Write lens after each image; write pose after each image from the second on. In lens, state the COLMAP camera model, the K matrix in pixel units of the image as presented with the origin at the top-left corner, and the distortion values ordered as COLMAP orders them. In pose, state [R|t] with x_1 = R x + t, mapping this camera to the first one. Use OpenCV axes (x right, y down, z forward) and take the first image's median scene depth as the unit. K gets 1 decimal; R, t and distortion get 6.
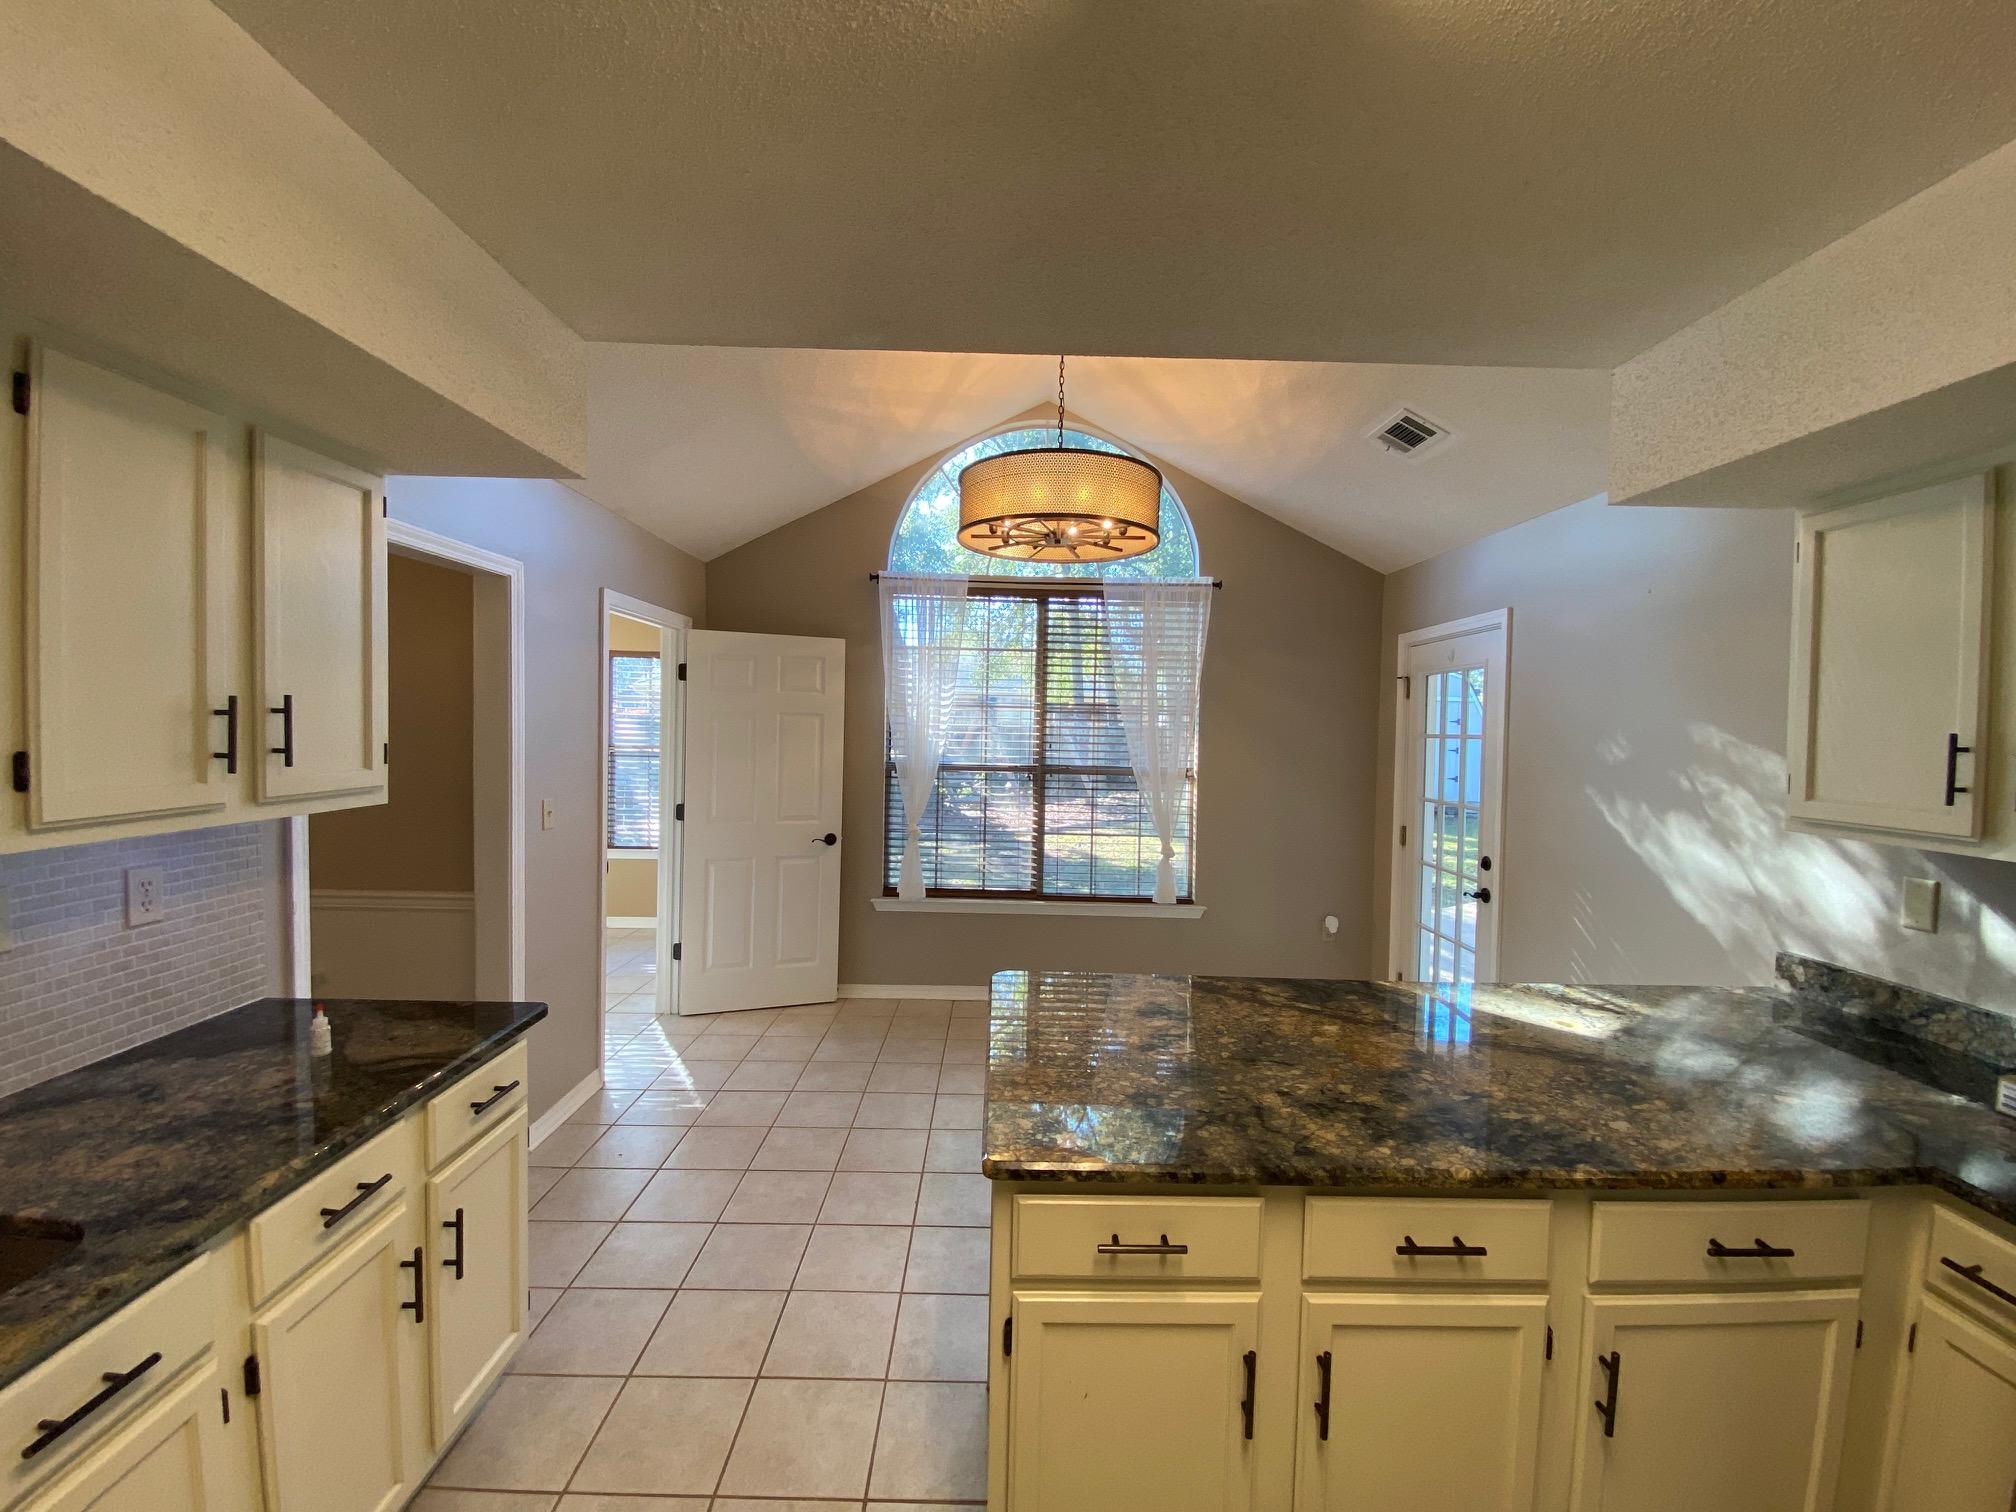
lens RADIAL K [[827.0, 0, 1008.3], [0, 827.0, 755.0], [0, 0, 1]] dist [-0.018756, -0.001899]
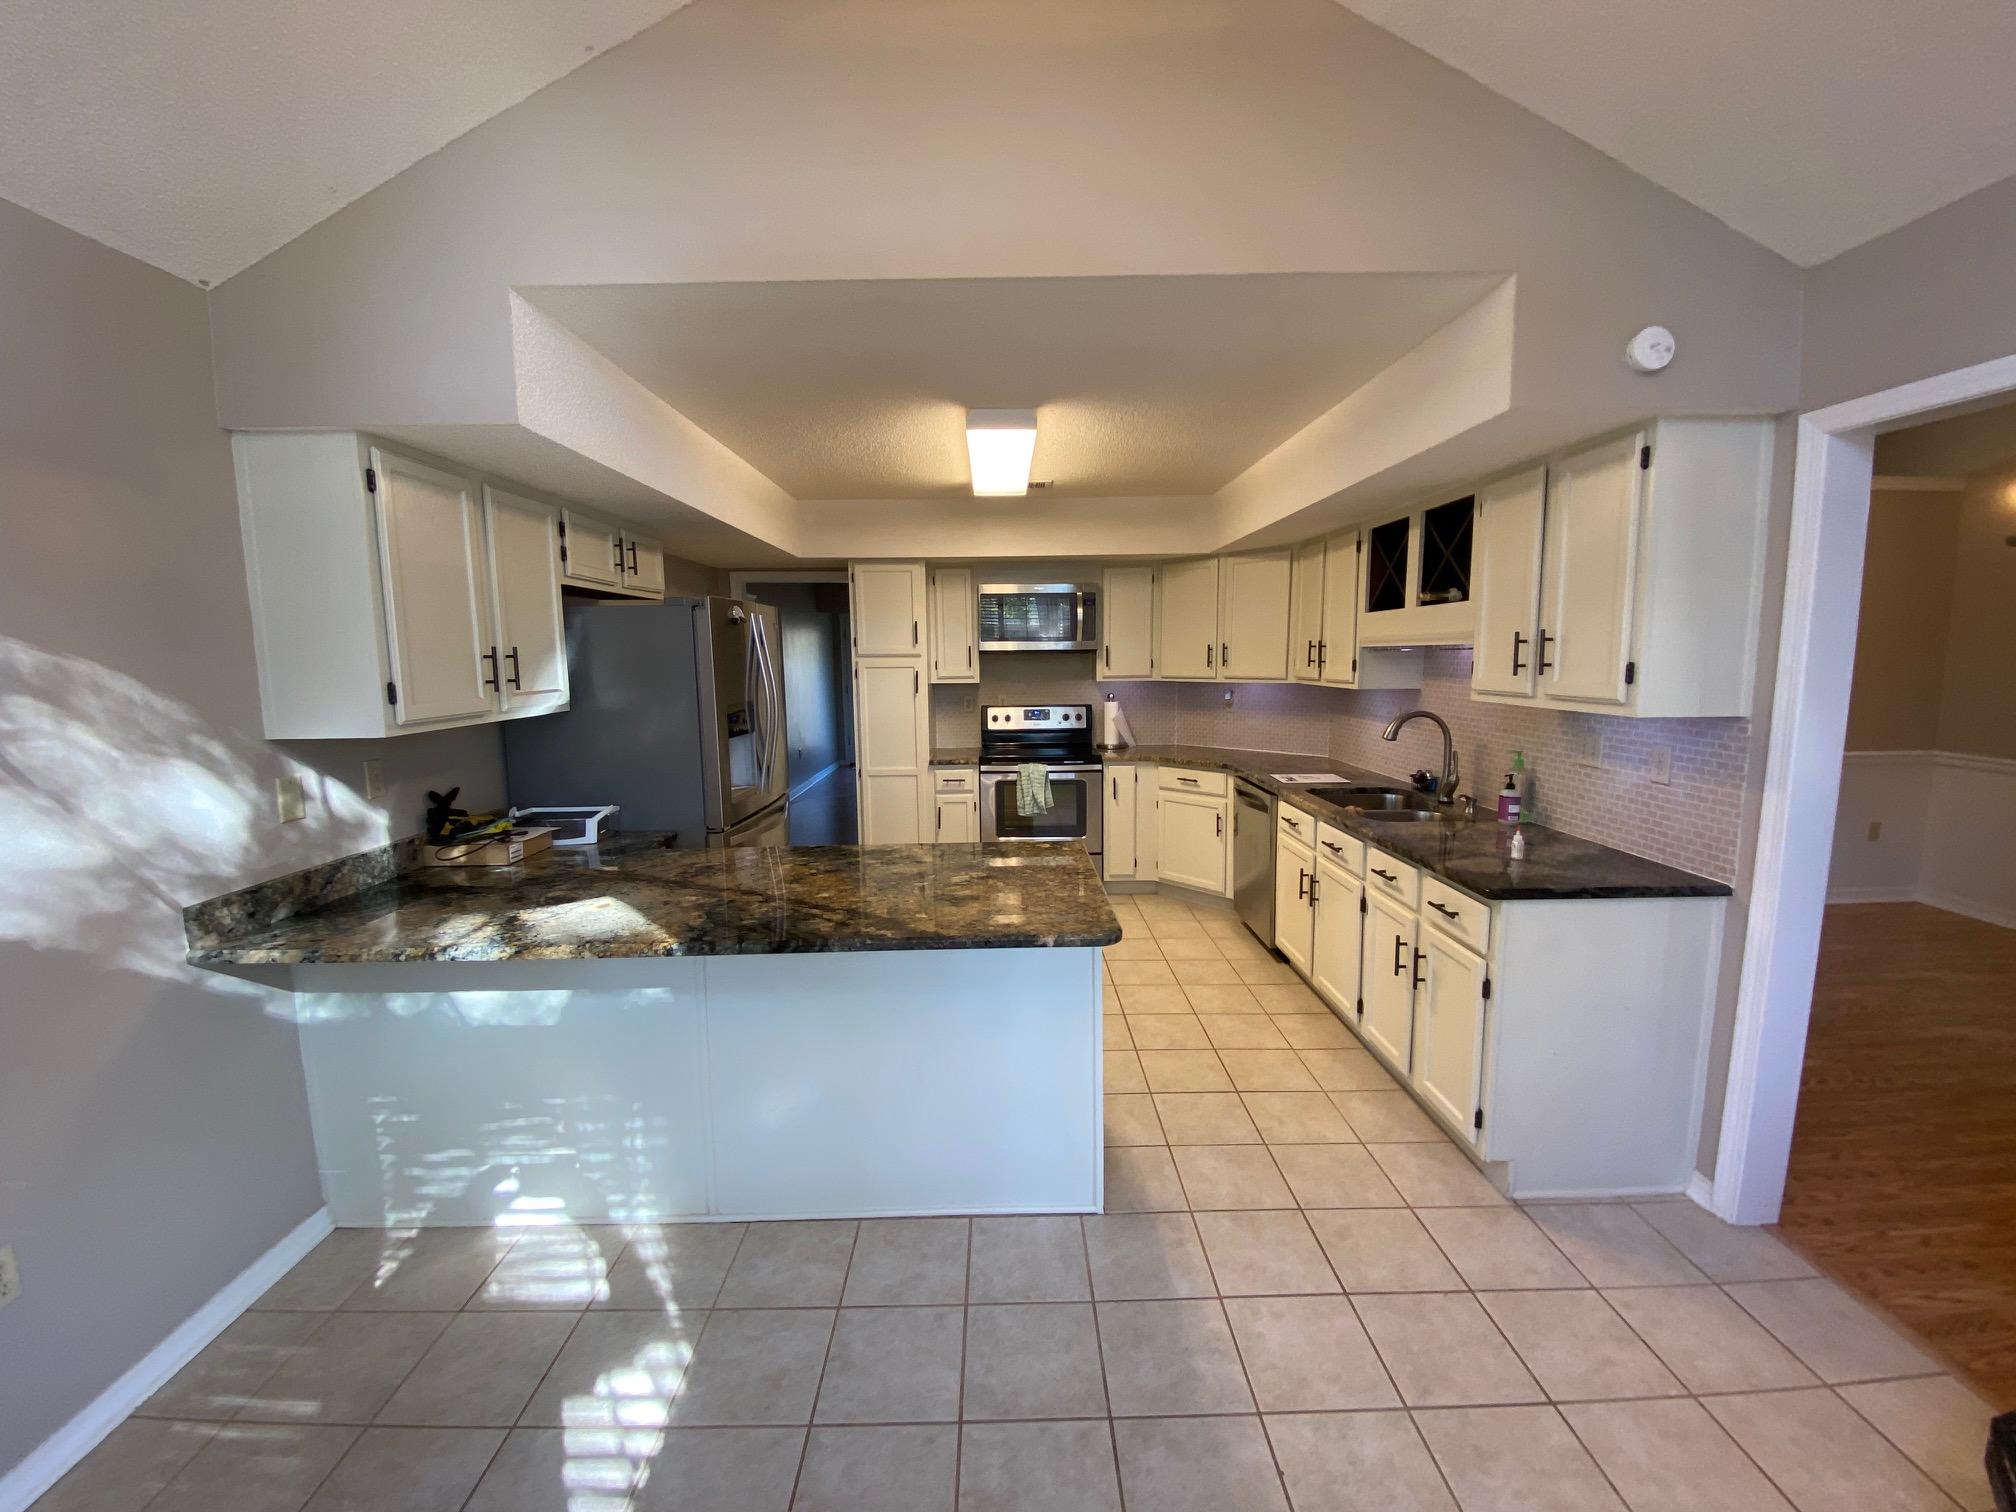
lens RADIAL K [[827.0, 0, 1012.5], [0, 827.0, 759.6], [0, 0, 1]] dist [-0.018756, -0.001899]
pose [[-0.999800, -0.007272, -0.018610, 0.130657], [-0.010096, 0.987630, 0.156474, -0.055393], [0.017242, 0.156631, -0.987507, 2.056306]]
